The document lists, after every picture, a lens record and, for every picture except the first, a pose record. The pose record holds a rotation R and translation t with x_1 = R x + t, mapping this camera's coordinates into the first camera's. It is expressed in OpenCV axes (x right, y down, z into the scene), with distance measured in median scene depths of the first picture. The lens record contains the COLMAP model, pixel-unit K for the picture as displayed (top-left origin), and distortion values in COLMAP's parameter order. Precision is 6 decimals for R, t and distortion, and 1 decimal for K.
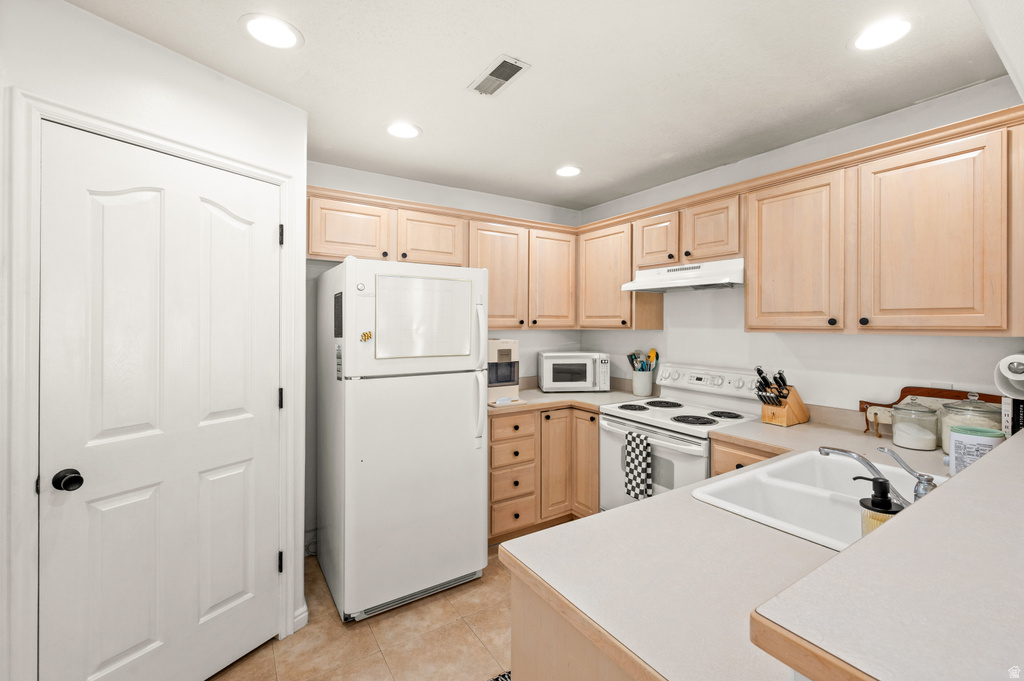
lens RADIAL K [[433.3, 0, 512.3], [0, 433.3, 324.4], [0, 0, 1]] dist [-0.000450, 0.000005]
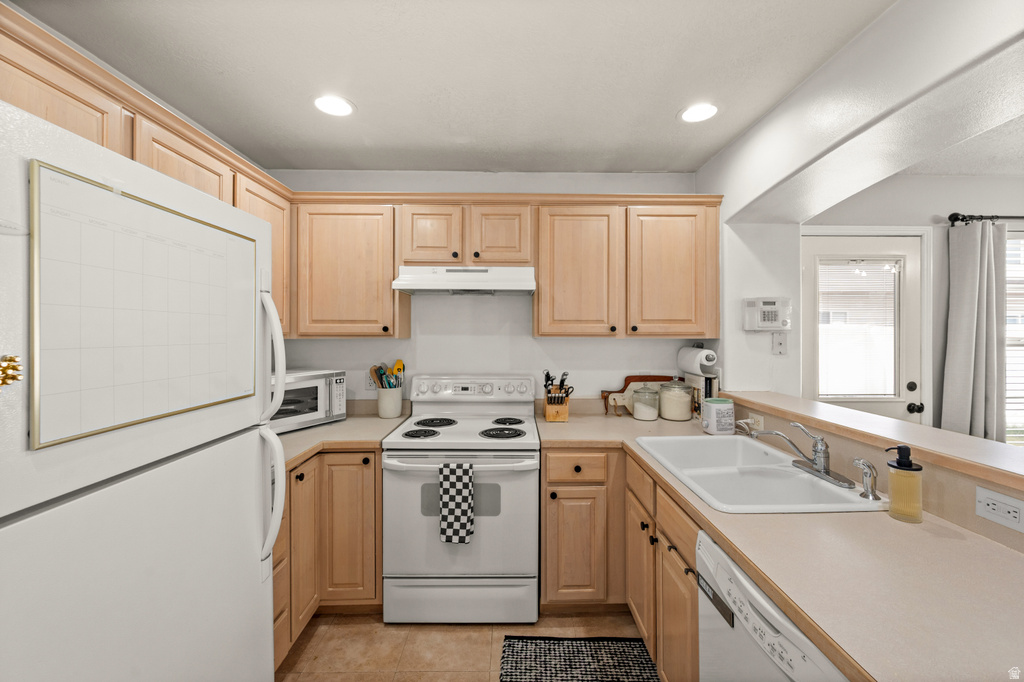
lens RADIAL K [[417.4, 0, 514.2], [0, 417.4, 332.0], [0, 0, 1]] dist [-0.001297, -0.000175]
pose [[0.532907, -0.003281, 0.846167, -0.317425], [0.001097, 0.999994, 0.003186, -0.001184], [-0.846173, -0.000770, 0.532908, 0.474079]]
